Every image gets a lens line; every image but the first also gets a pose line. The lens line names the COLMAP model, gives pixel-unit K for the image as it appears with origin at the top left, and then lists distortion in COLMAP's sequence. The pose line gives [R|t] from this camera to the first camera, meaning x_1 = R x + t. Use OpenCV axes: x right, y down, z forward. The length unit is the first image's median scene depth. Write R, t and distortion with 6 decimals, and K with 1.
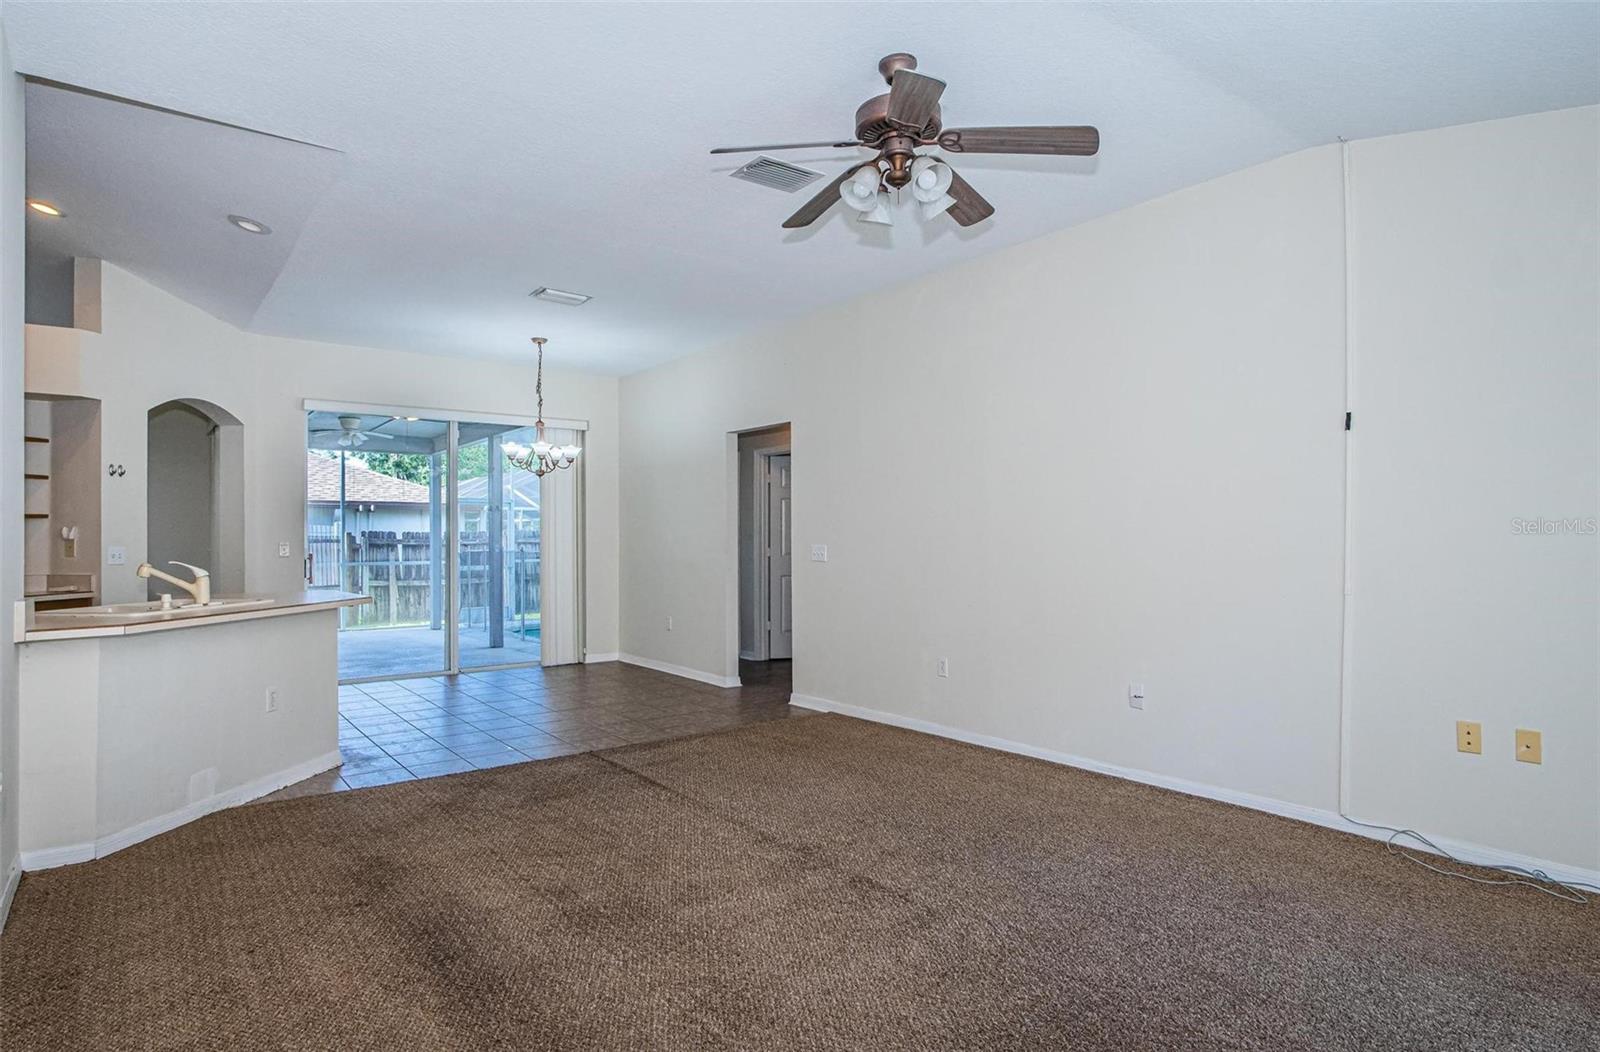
lens RADIAL K [[867.9, 0, 789.2], [0, 867.9, 526.5], [0, 0, 1]] dist [0.000618, -0.000113]
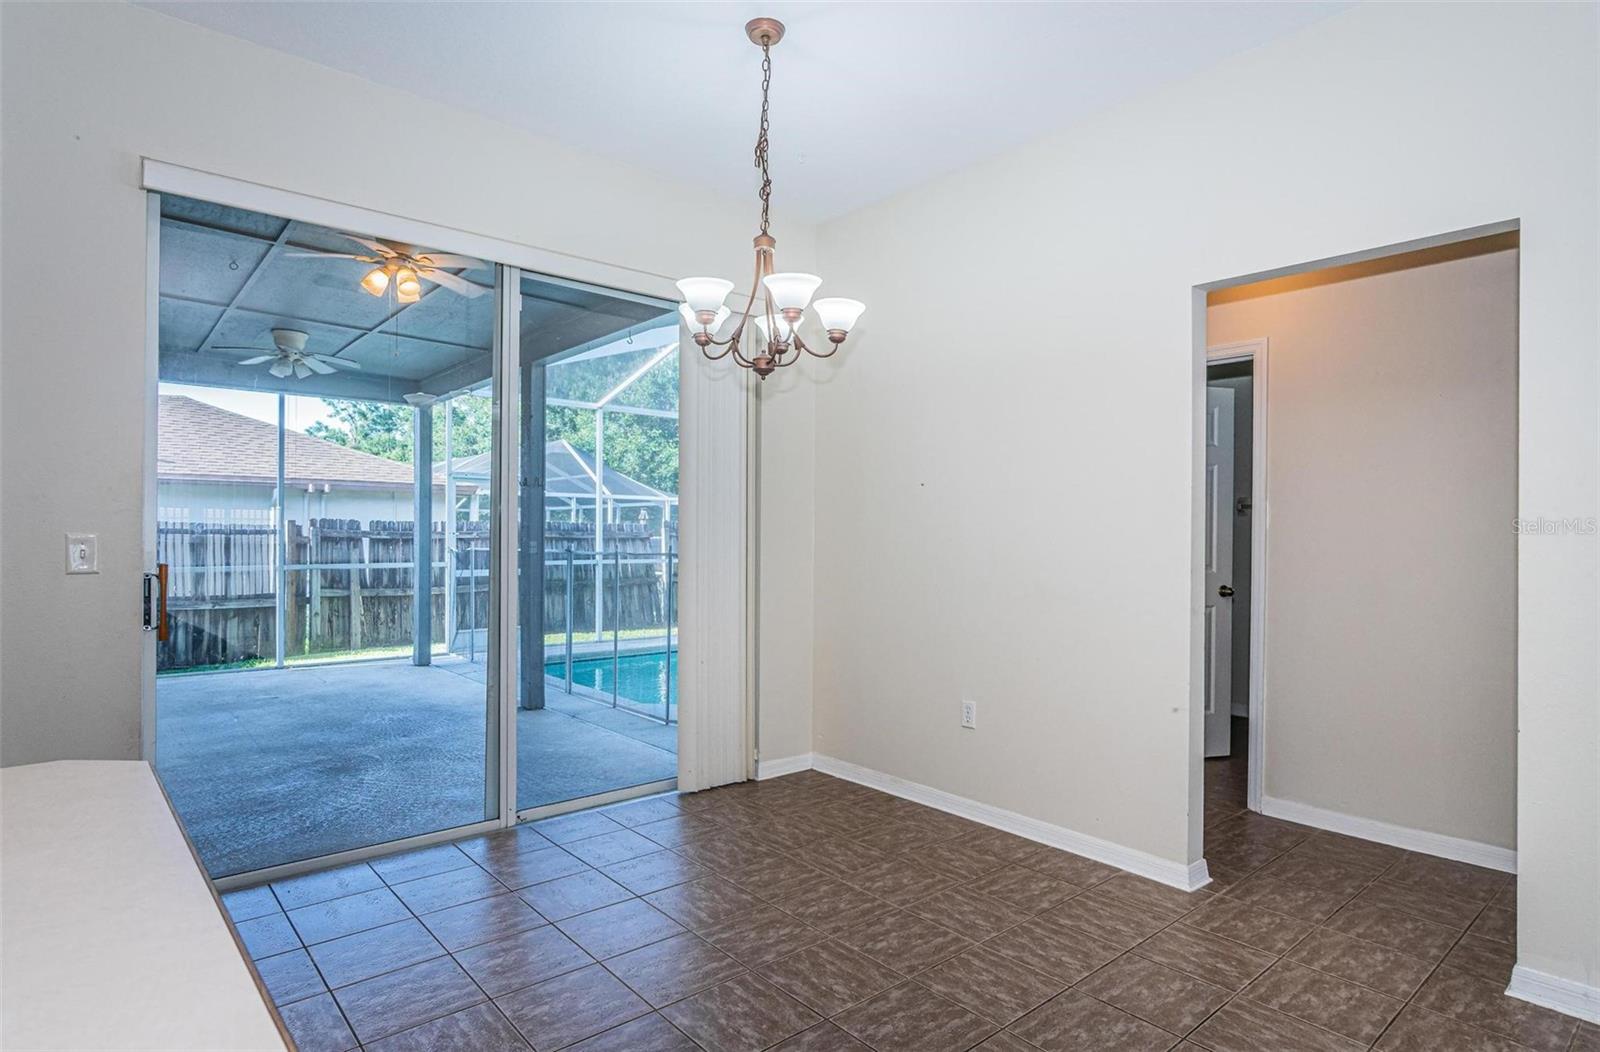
lens RADIAL K [[867.9, 0, 811.6], [0, 867.9, 530.8], [0, 0, 1]] dist [0.000618, -0.000113]
pose [[0.998026, 0.012310, 0.061588, -0.132429], [-0.012834, 0.999885, 0.008120, 0.004138], [-0.061481, -0.008894, 0.998069, 0.276946]]
